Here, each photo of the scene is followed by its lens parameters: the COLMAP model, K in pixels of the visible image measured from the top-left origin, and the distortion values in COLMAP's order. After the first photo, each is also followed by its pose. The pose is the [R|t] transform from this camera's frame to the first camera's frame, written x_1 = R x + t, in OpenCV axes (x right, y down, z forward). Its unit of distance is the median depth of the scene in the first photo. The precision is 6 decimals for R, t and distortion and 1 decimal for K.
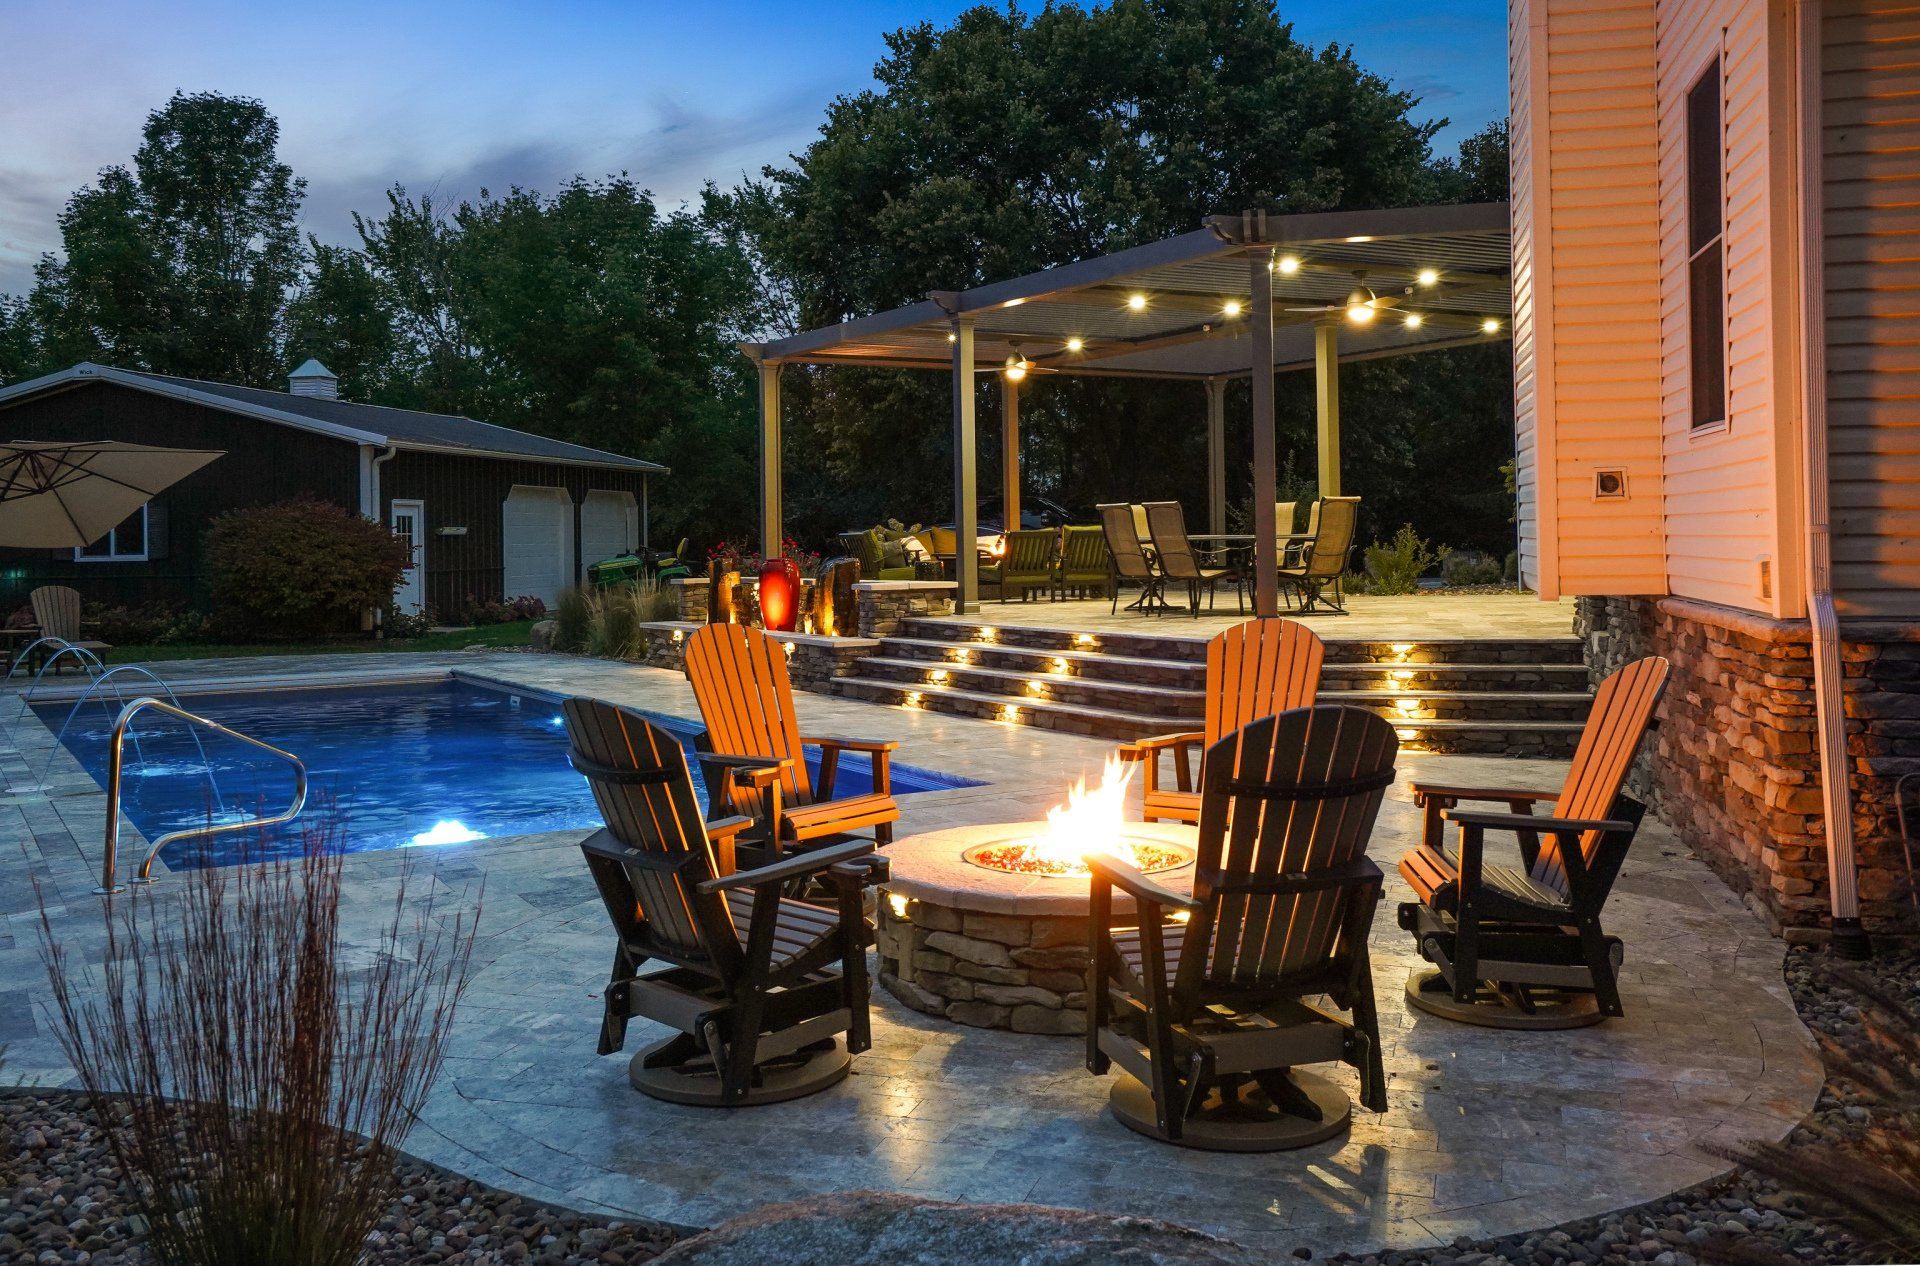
lens RADIAL K [[1699.3, 0, 963.5], [0, 1699.3, 561.3], [0, 0, 1]] dist [0.014365, 0.016481]
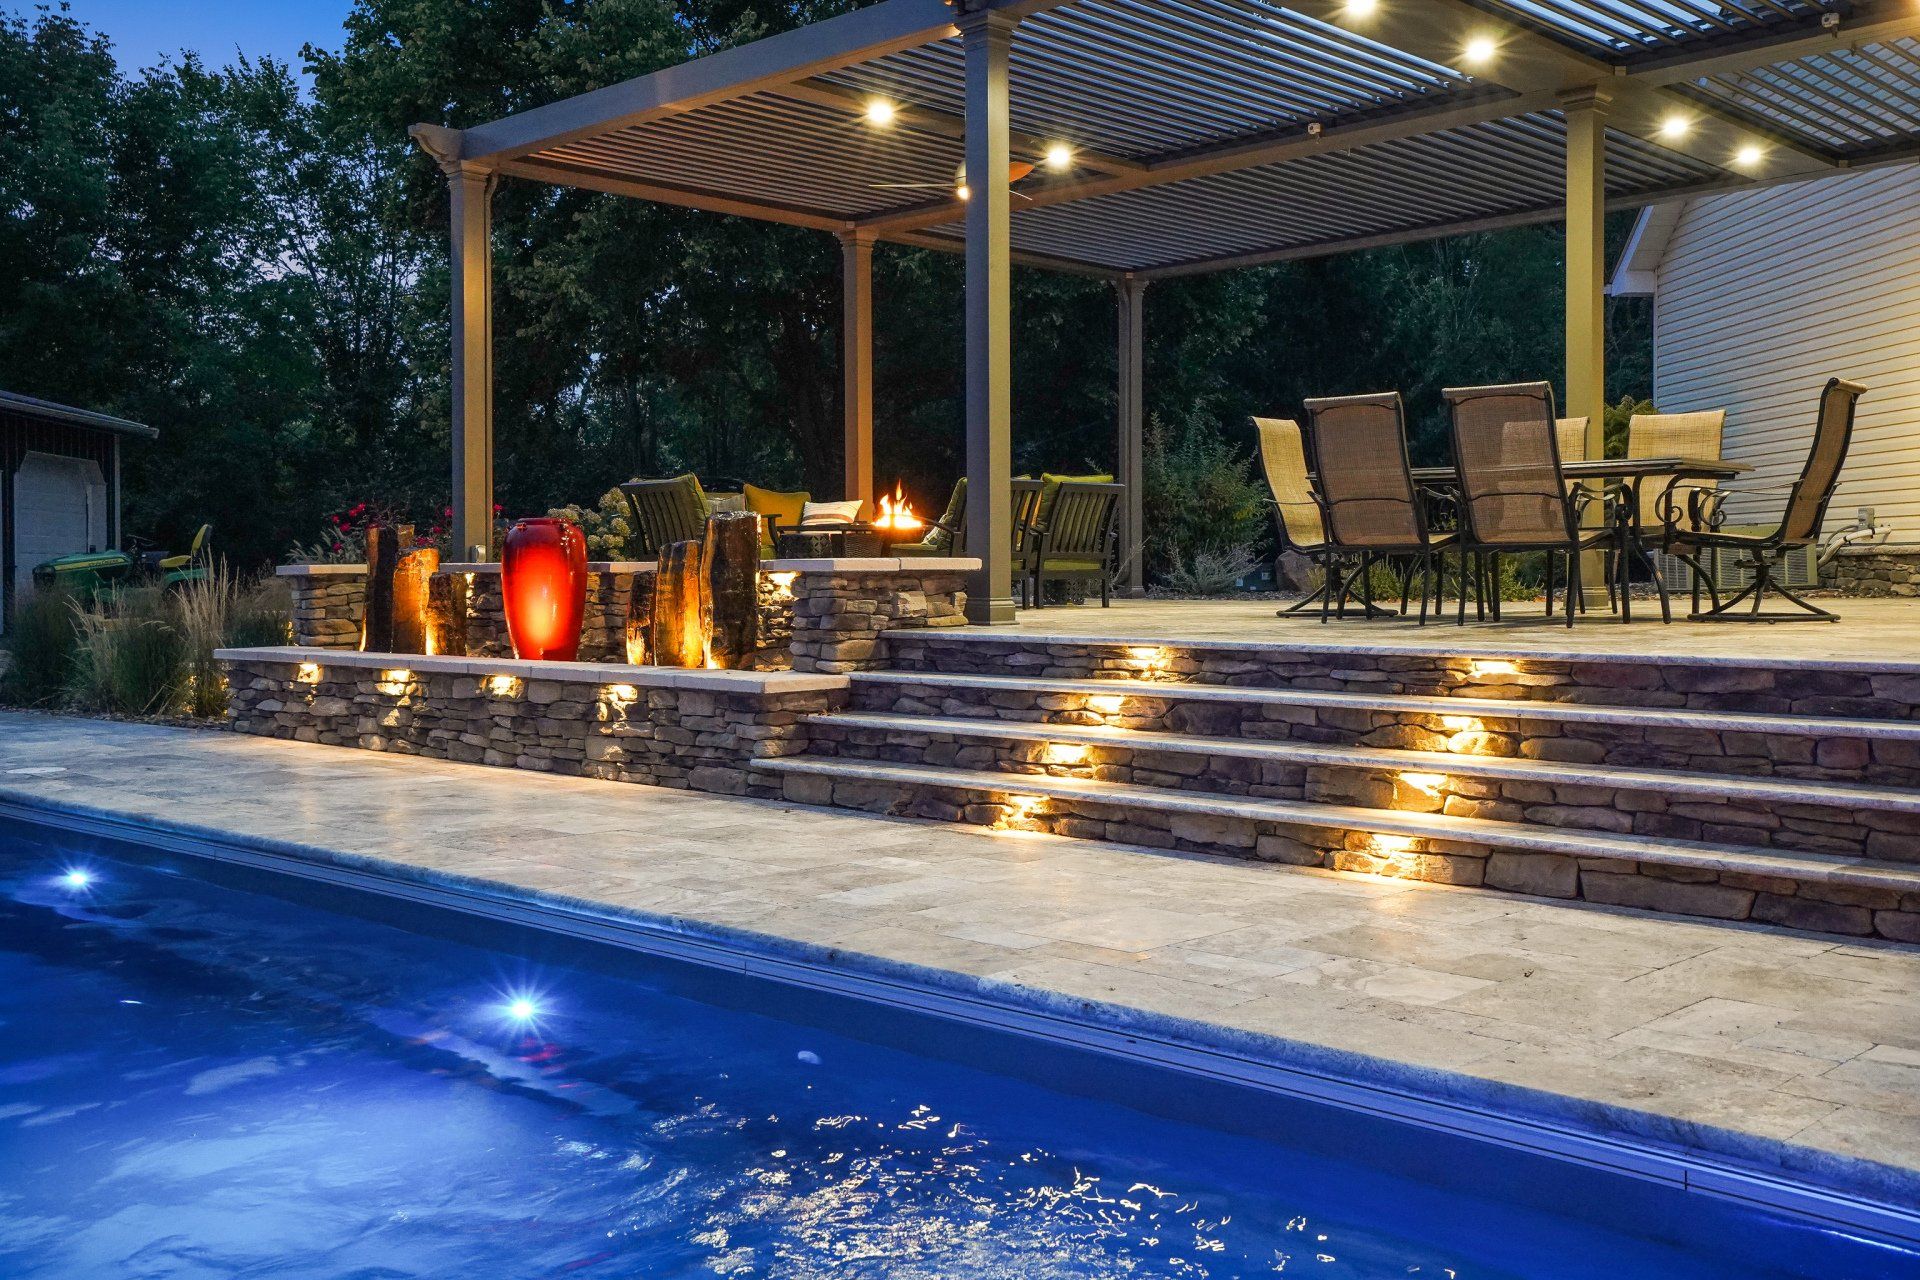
lens RADIAL K [[1816.5, 0, 994.7], [0, 1816.5, 607.3], [0, 0, 1]] dist [0.060005, 0.020680]
pose [[0.958593, 0.004073, 0.284751, -0.093781], [-0.005890, 0.999967, 0.005525, 0.014773], [-0.284719, -0.006974, 0.958586, 0.310422]]
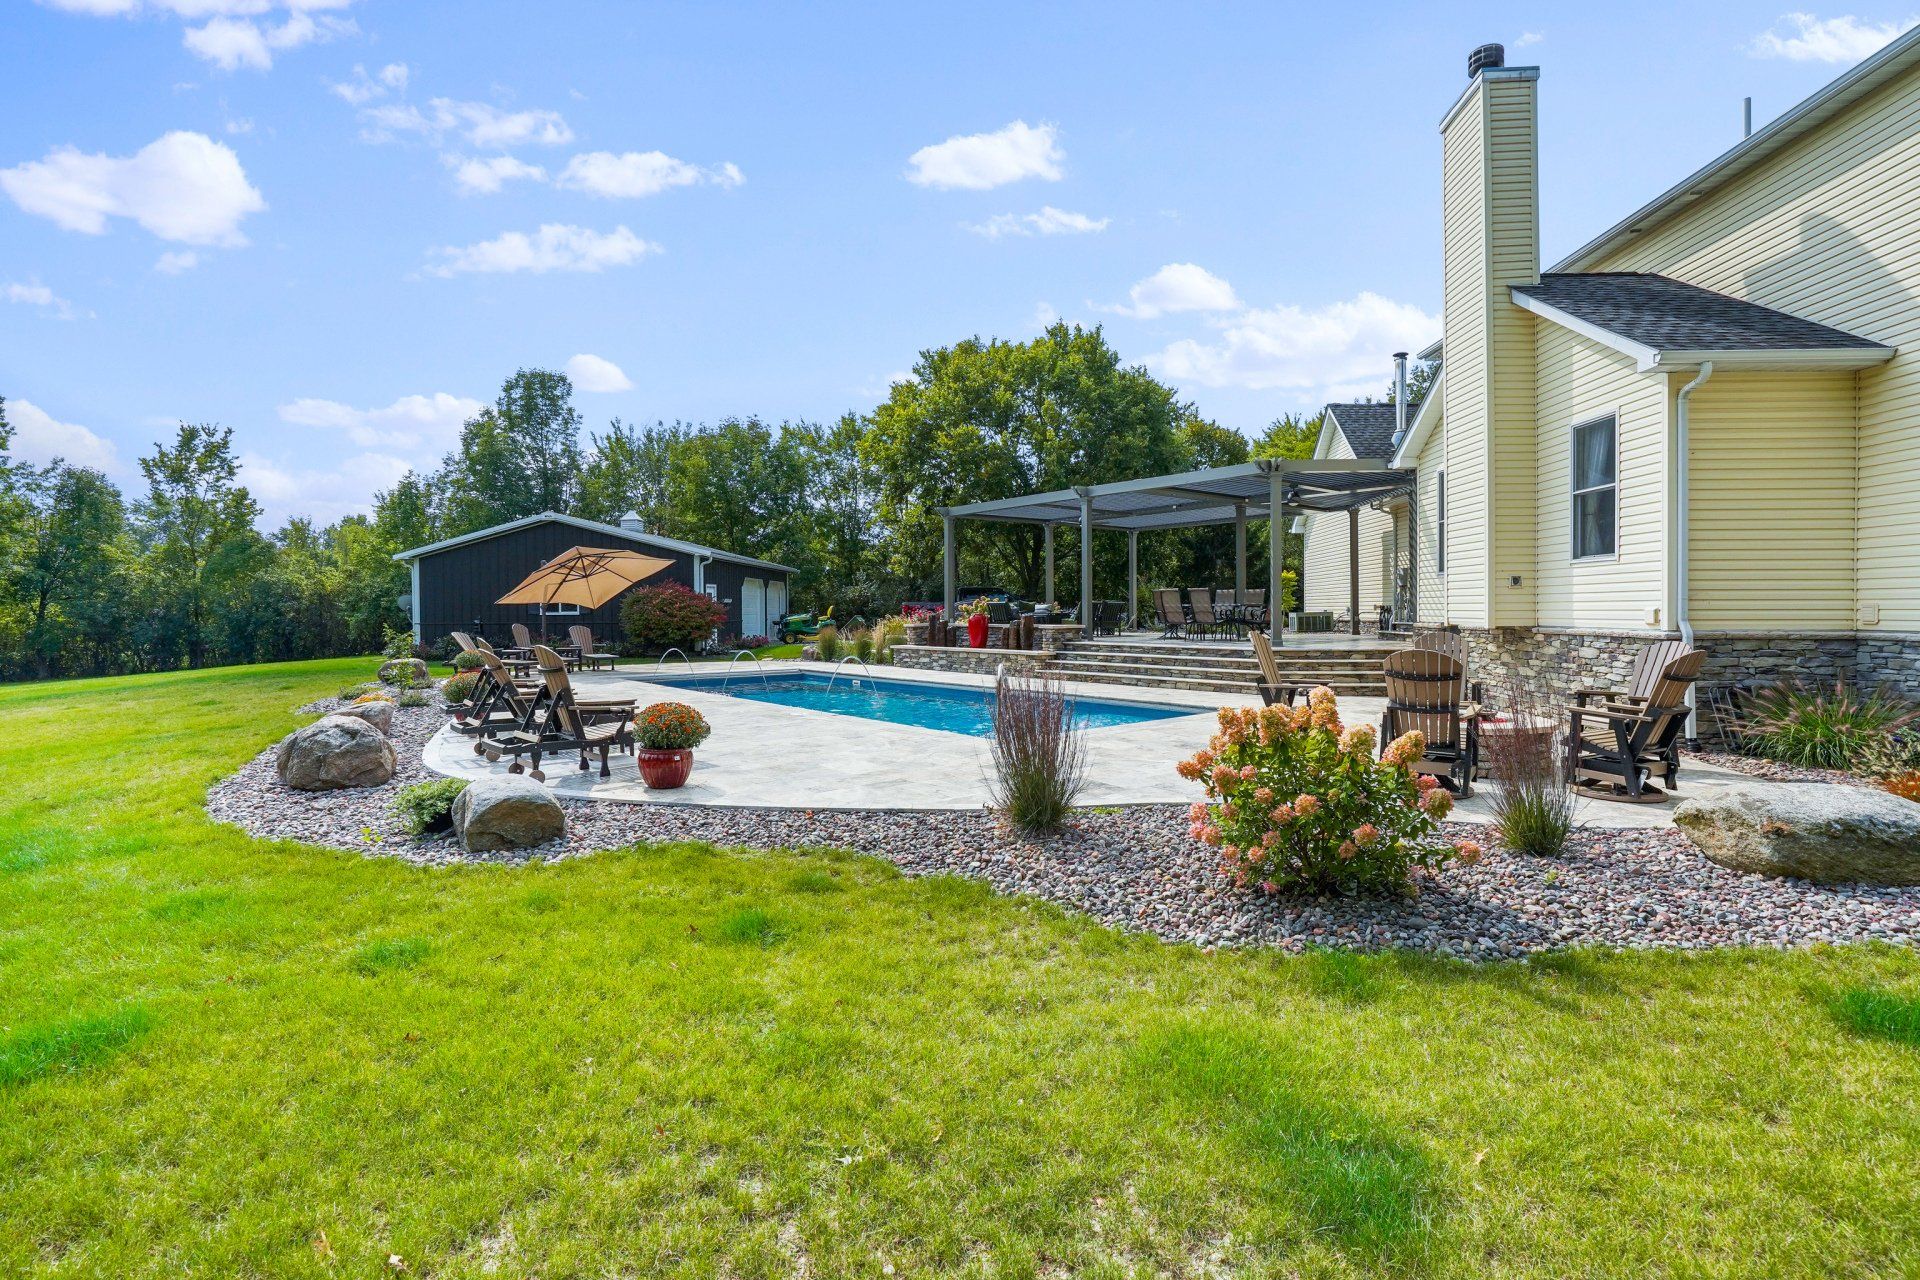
lens RADIAL K [[898.3, 0, 960.0], [0, 898.3, 640.0], [0, 0, 1]] dist [-0.076851, 0.033363]
pose [[0.990772, 0.003836, 0.135486, -0.193861], [-0.006371, 0.999813, 0.018278, 0.007190], [-0.135390, -0.018973, 0.990611, -0.051378]]
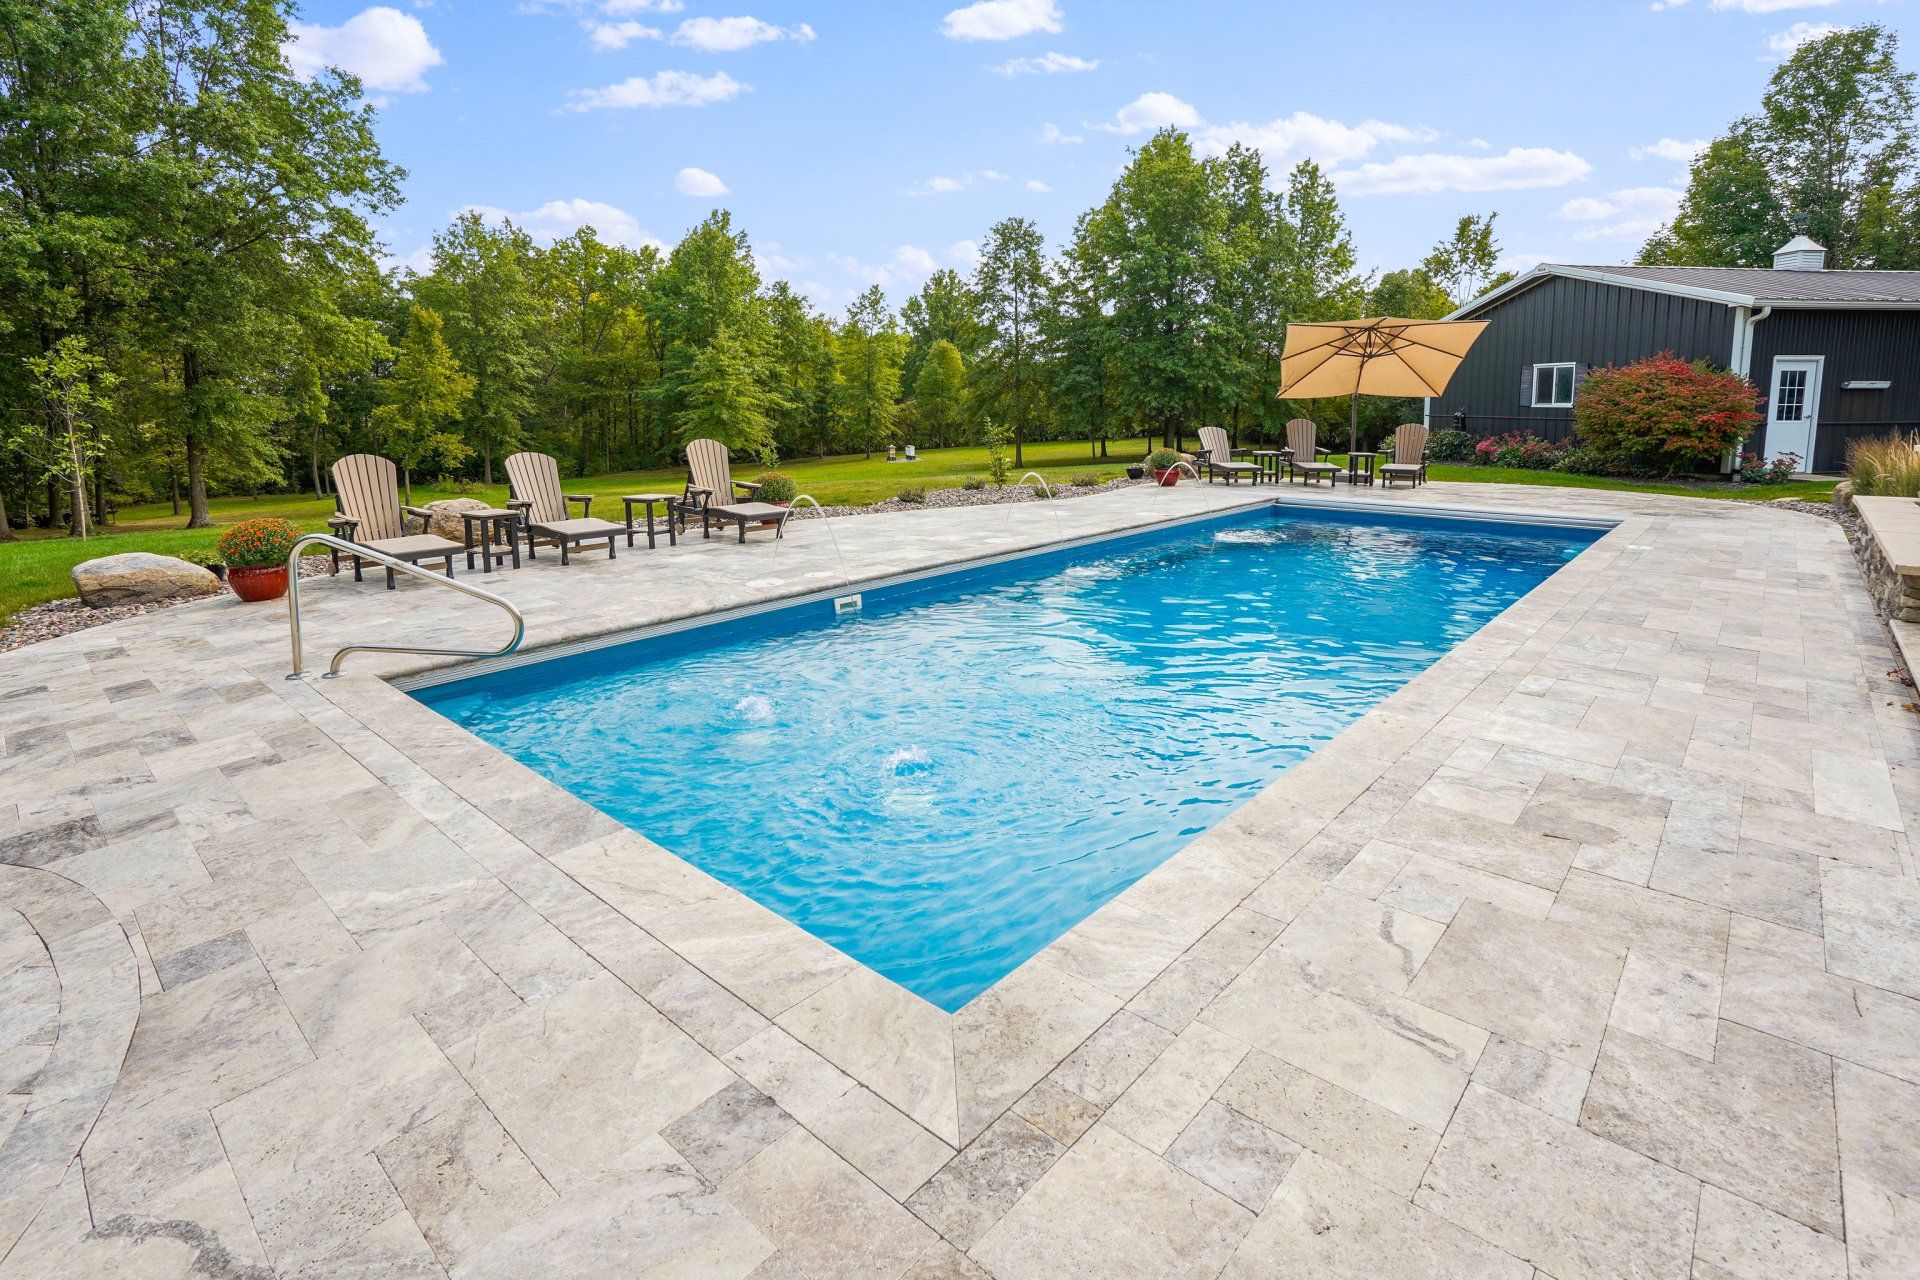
lens RADIAL K [[931.2, 0, 981.5], [0, 931.2, 535.8], [0, 0, 1]] dist [-0.063410, 0.024189]
pose [[0.295177, 0.146527, -0.944140, 0.079651], [-0.006520, 0.988456, 0.151367, -0.006342], [0.955420, -0.038524, 0.292725, 0.351234]]
